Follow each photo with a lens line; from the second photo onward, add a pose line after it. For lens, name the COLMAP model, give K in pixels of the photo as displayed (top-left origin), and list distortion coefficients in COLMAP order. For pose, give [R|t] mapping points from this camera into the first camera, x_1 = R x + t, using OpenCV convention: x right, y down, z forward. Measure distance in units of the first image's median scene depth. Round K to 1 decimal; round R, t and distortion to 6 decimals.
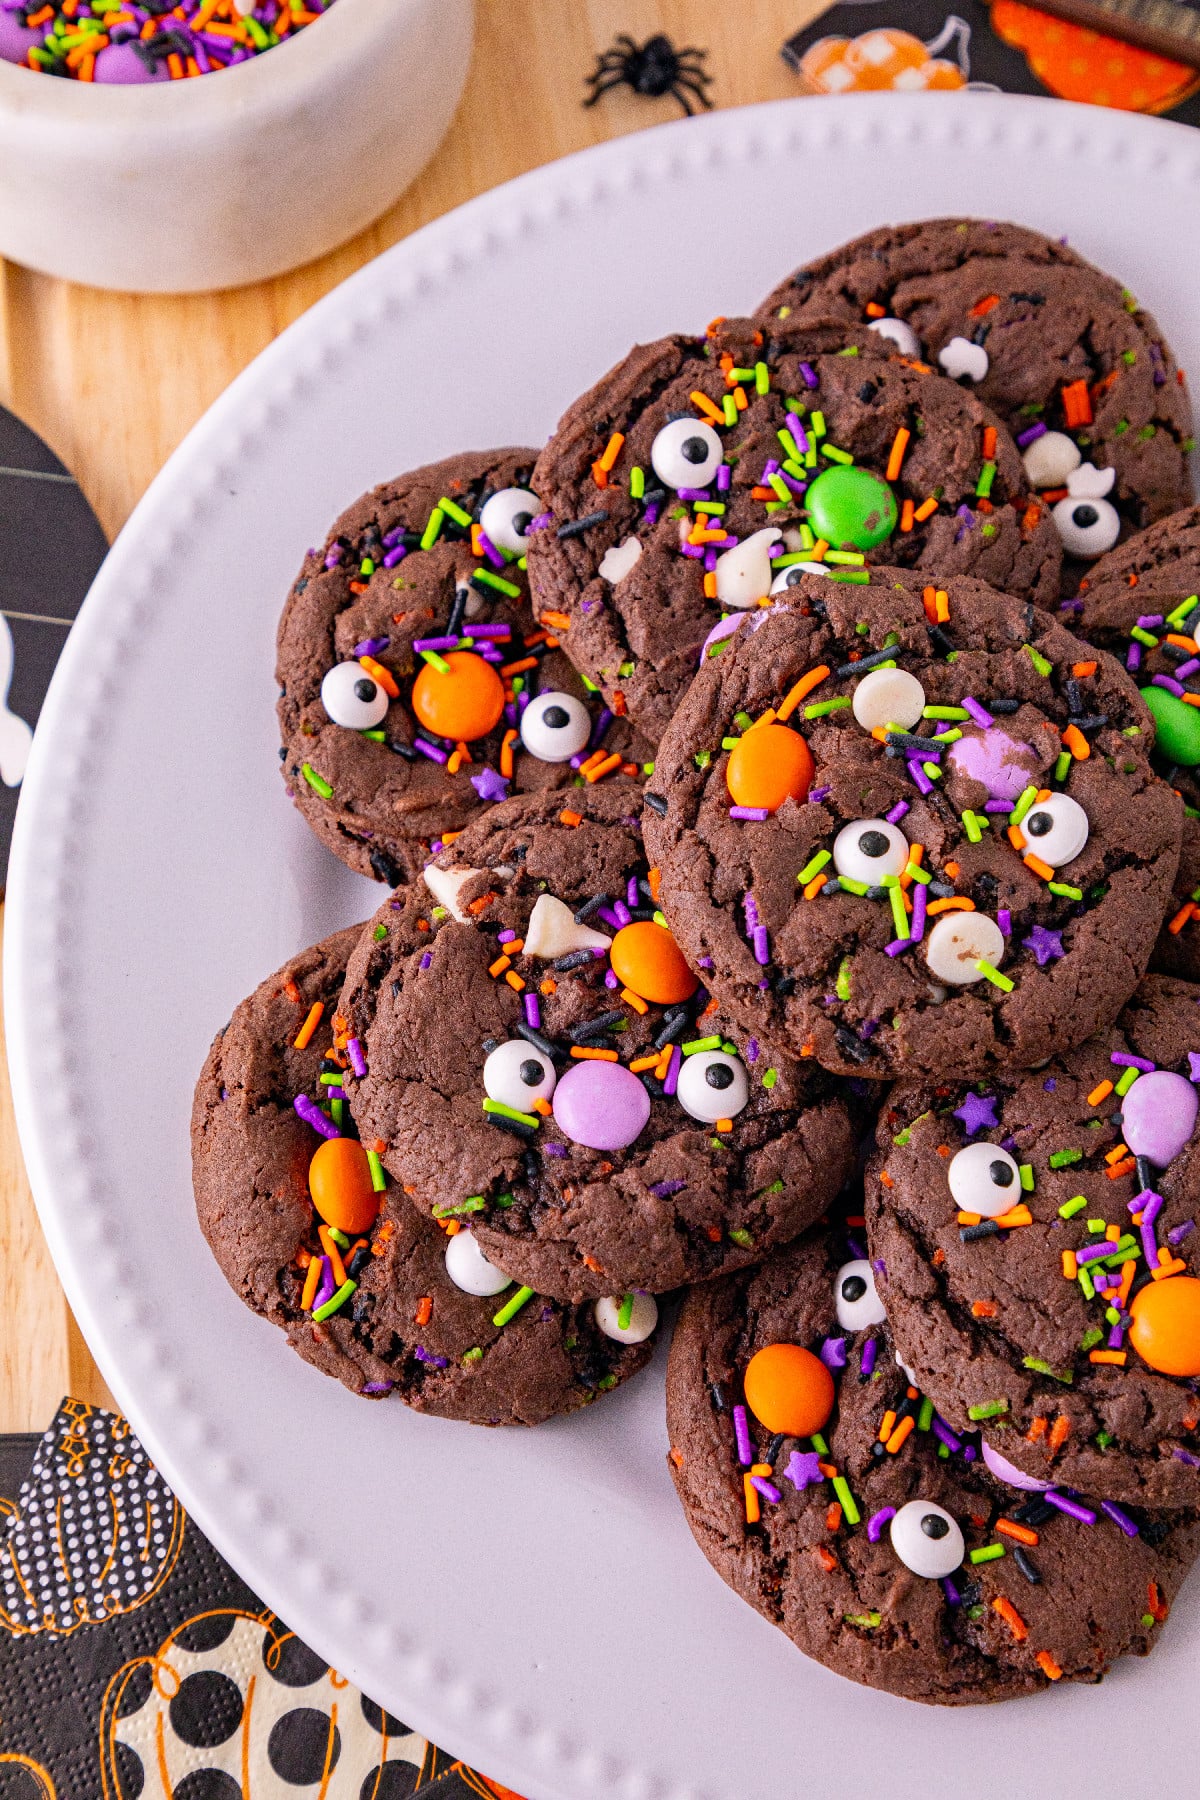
lens RADIAL K [[2805.9, 0, 590.6], [0, 2805.9, 905.0], [0, 0, 1]] dist [0.144793, 0.059430]
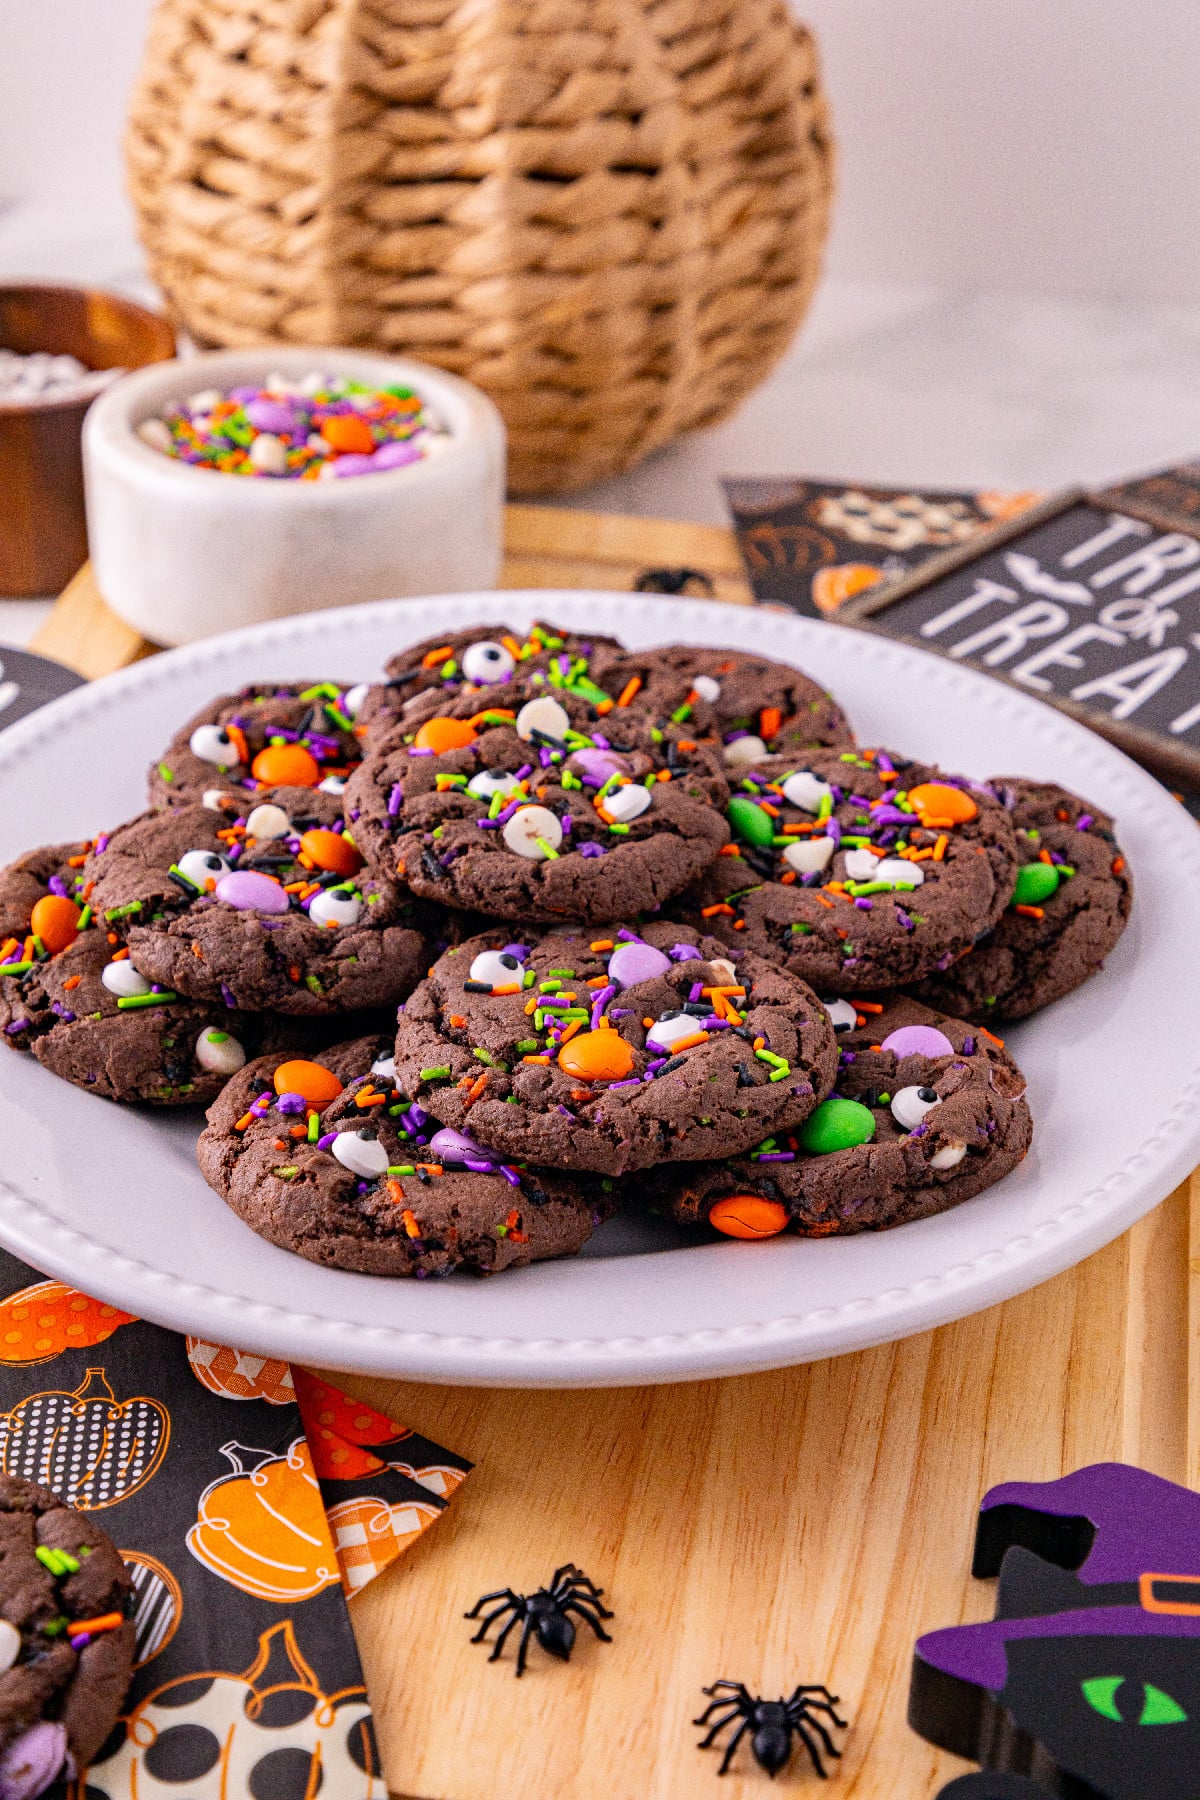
lens RADIAL K [[2845.4, 0, 594.7], [0, 2845.4, 890.8], [0, 0, 1]] dist [0.179349, 0.047539]
pose [[0.954953, 0.171985, -0.241837, 0.493194], [-0.286923, 0.743149, -0.604487, 0.852713], [0.075758, 0.646646, 0.759019, -0.038918]]
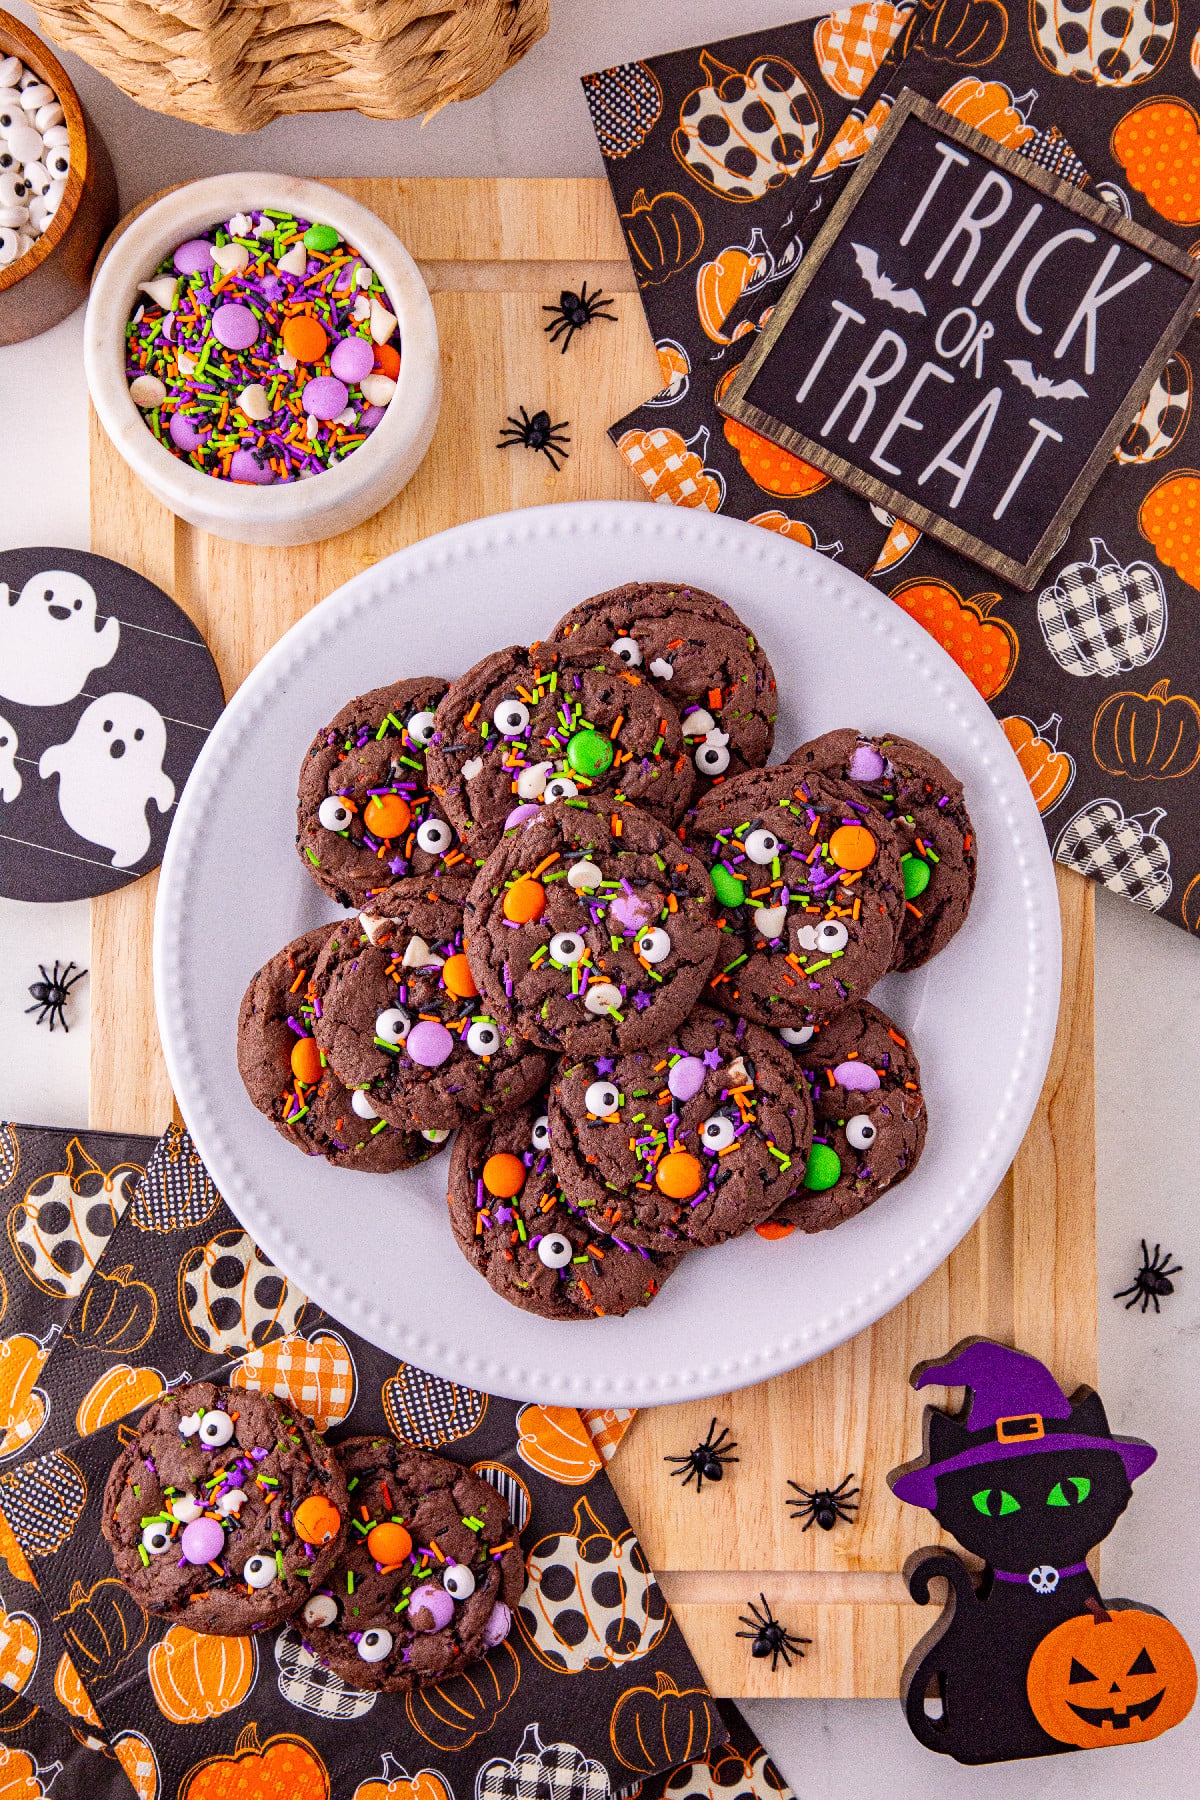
lens RADIAL K [[2640.8, 0, 626.7], [0, 2640.8, 901.0], [0, 0, 1]] dist [0.153682, 0.031886]
pose [[0.993421, 0.114102, 0.009778, 0.119561], [-0.112197, 0.952597, 0.282791, -0.613097], [0.022952, -0.282027, 0.959132, -0.887717]]
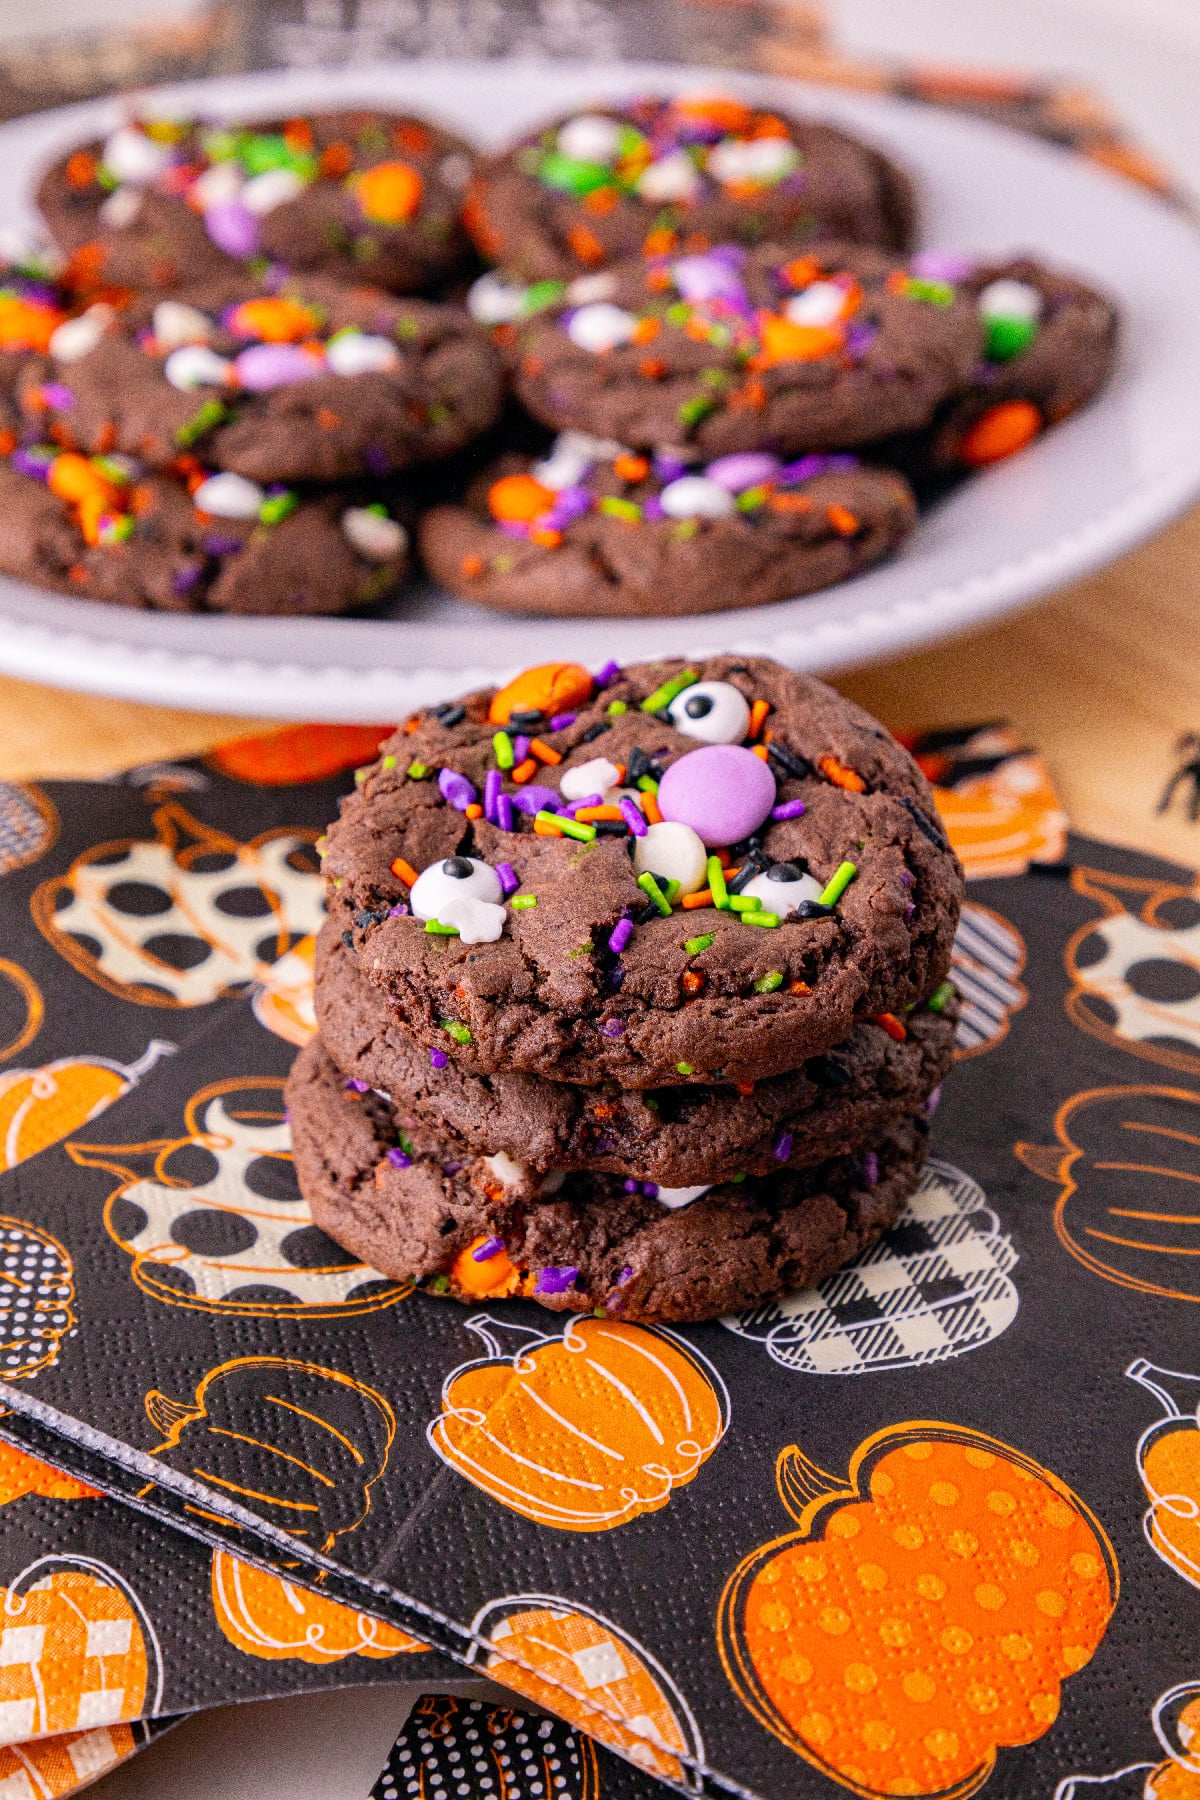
lens RADIAL K [[2851.0, 0, 600.9], [0, 2851.0, 855.1], [0, 0, 1]] dist [0.080695, -0.061388]
pose [[0.888553, -0.256360, 0.380465, -0.371052], [0.440060, 0.710709, -0.548853, 0.898723], [-0.129696, 0.655113, 0.744316, 0.246221]]
